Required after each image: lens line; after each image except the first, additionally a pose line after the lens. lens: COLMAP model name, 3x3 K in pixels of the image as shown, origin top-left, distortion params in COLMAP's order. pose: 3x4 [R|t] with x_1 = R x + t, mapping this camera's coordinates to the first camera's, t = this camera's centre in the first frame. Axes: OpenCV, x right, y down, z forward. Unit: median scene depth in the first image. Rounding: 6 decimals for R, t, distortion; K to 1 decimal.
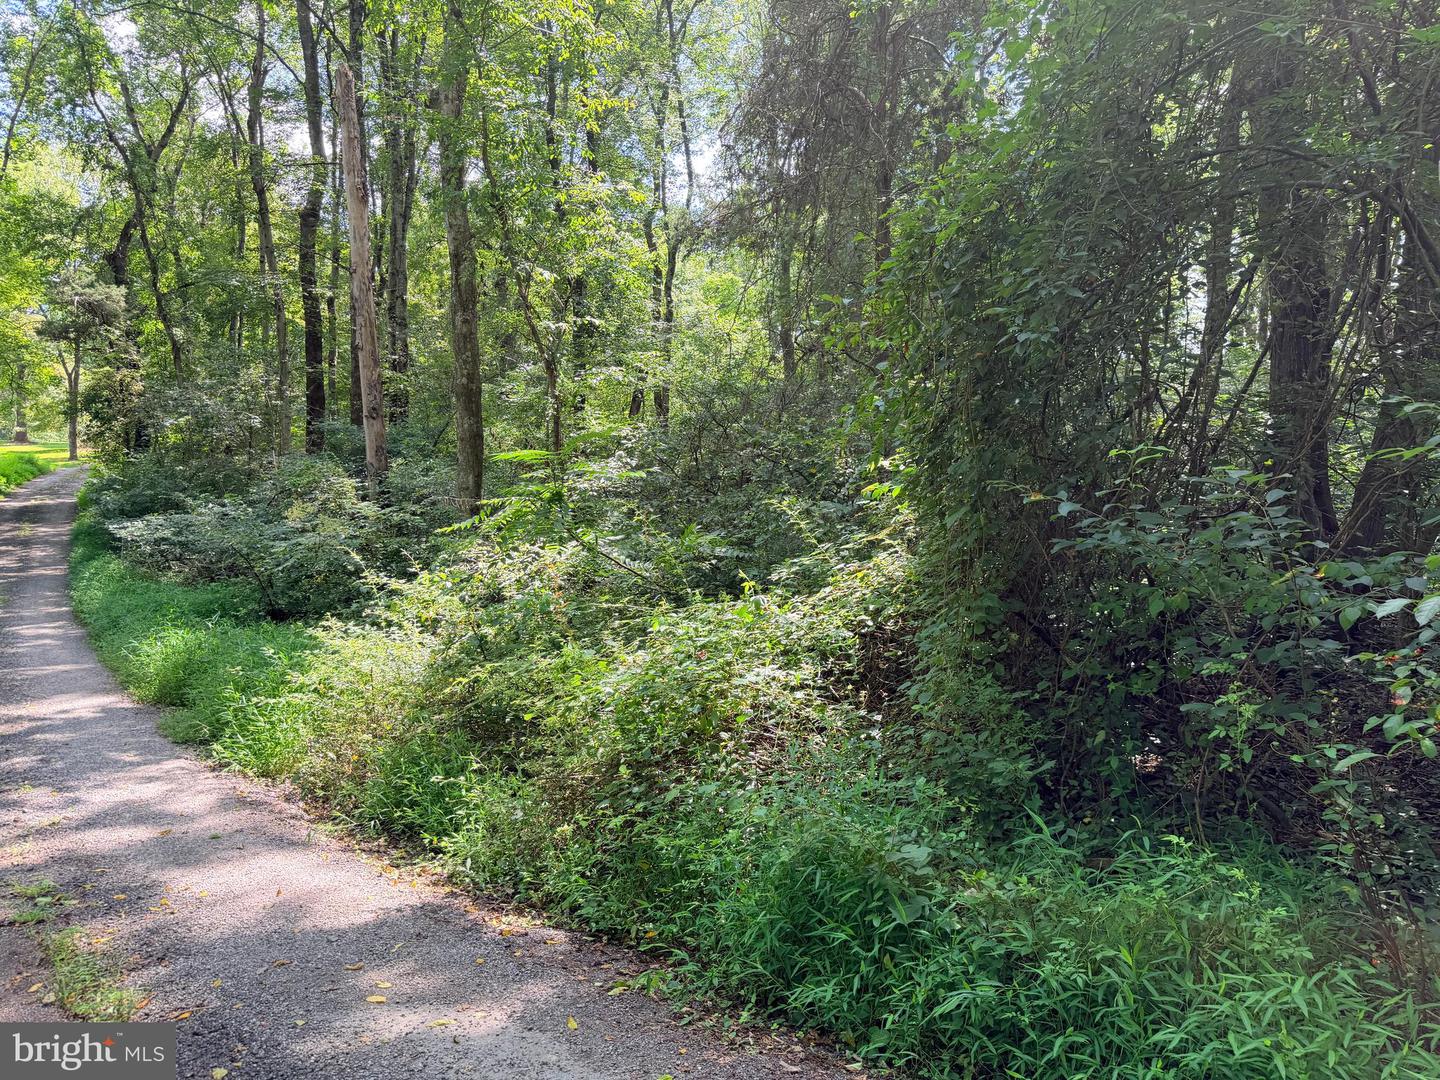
lens RADIAL K [[1010.9, 0, 694.3], [0, 1010.9, 533.2], [0, 0, 1]] dist [0.049612, -0.058091]
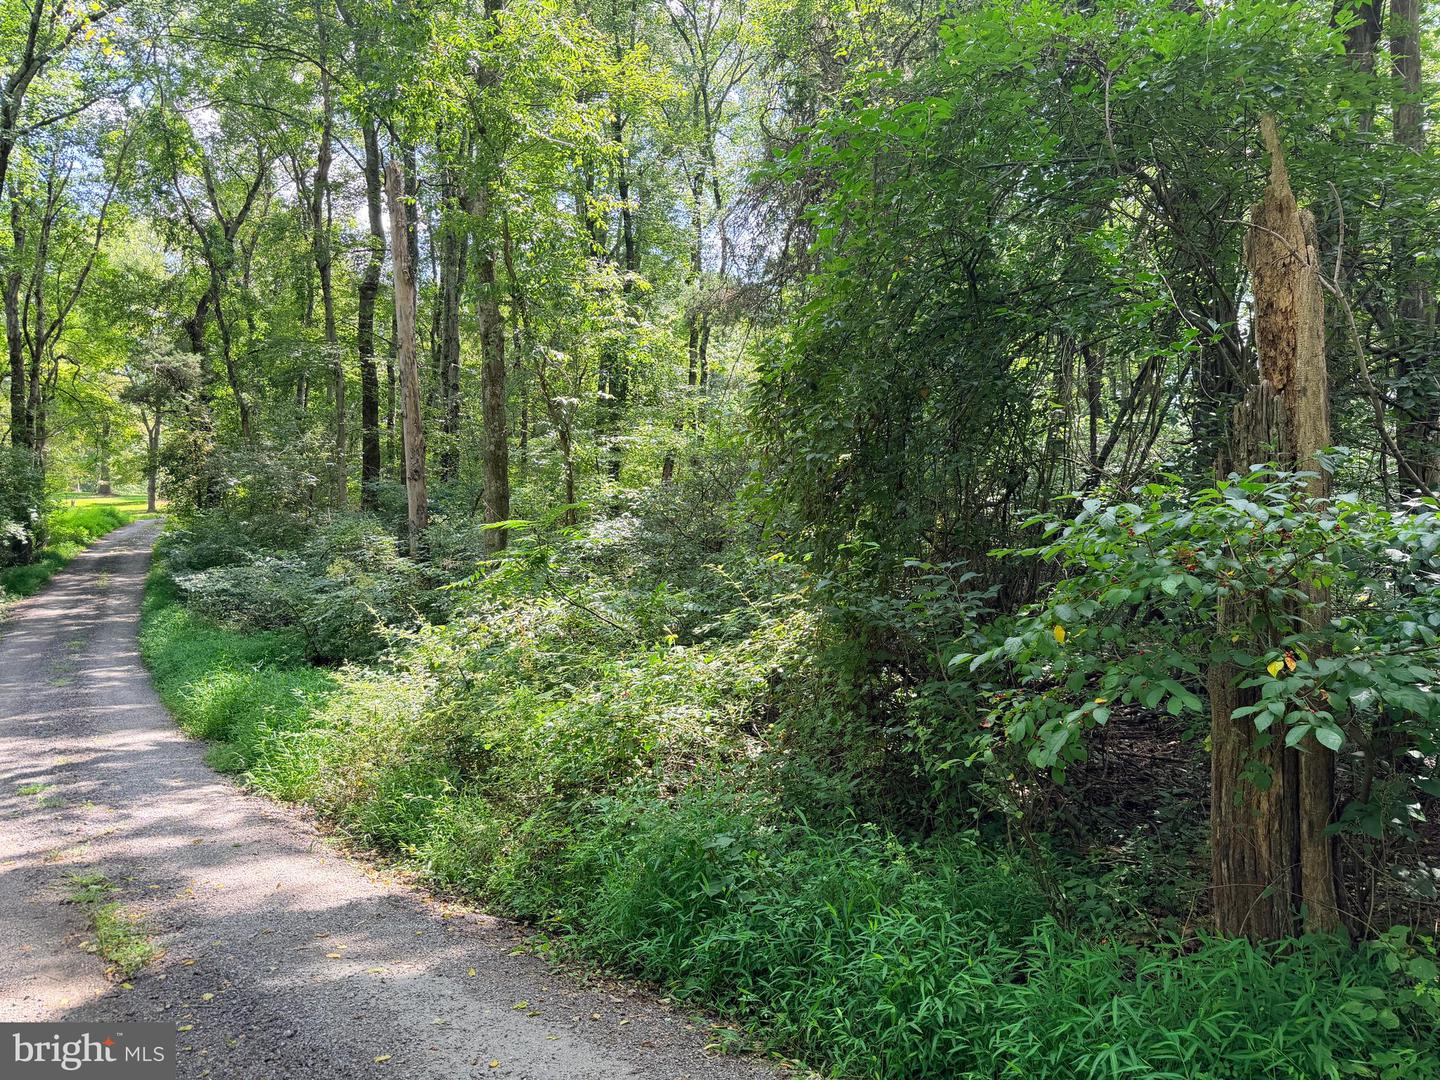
lens RADIAL K [[1010.9, 0, 694.5], [0, 1010.9, 528.3], [0, 0, 1]] dist [0.049612, -0.058091]
pose [[0.998329, 0.000845, -0.057775, 0.059840], [-0.003893, 0.998604, -0.052673, -0.006390], [0.057649, 0.052810, 0.996939, -0.081523]]
